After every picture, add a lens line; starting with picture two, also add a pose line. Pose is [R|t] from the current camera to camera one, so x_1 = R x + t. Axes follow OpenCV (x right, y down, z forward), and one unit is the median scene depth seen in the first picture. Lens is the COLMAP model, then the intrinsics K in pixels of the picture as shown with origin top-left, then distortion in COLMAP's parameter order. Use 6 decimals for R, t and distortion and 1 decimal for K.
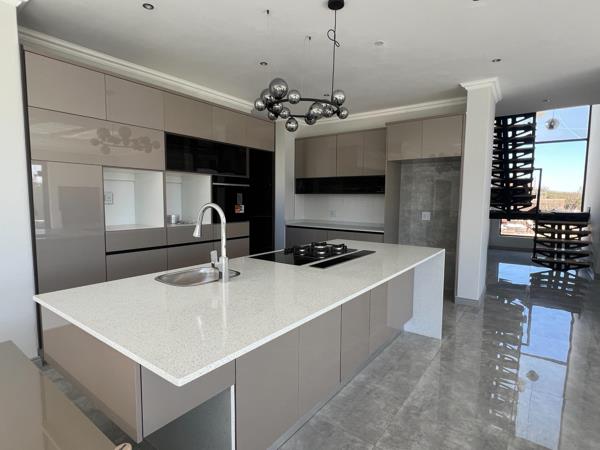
lens RADIAL K [[322.8, 0, 301.4], [0, 322.8, 226.5], [0, 0, 1]] dist [-0.003148, -0.000725]
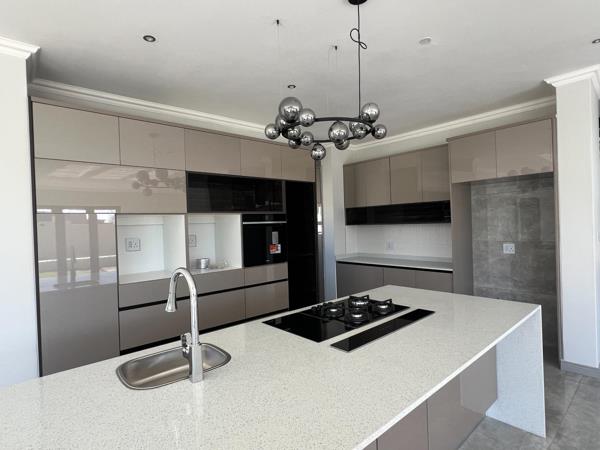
lens RADIAL K [[322.8, 0, 301.4], [0, 322.8, 226.5], [0, 0, 1]] dist [-0.003148, -0.000725]
pose [[0.978168, -0.040933, -0.203743, 0.070237], [0.025256, 0.996558, -0.078963, -0.050159], [0.206274, 0.072093, 0.975835, 0.162887]]
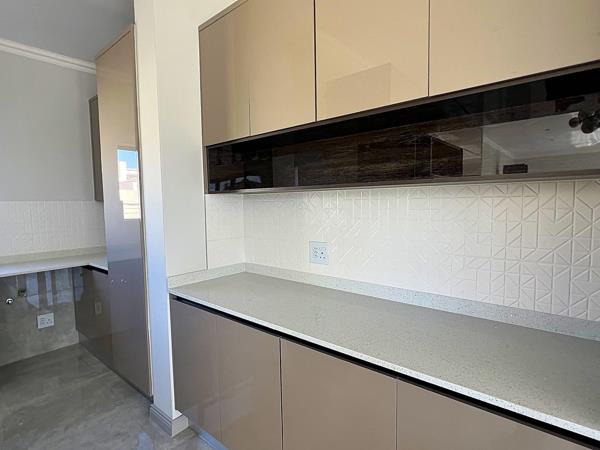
lens RADIAL K [[322.8, 0, 301.4], [0, 322.8, 226.5], [0, 0, 1]] dist [-0.003148, -0.000725]
pose [[0.997128, -0.023028, -0.072145, 0.169853], [0.022293, 0.999691, -0.010980, -0.101948], [0.072375, 0.009341, 0.997334, 1.123318]]
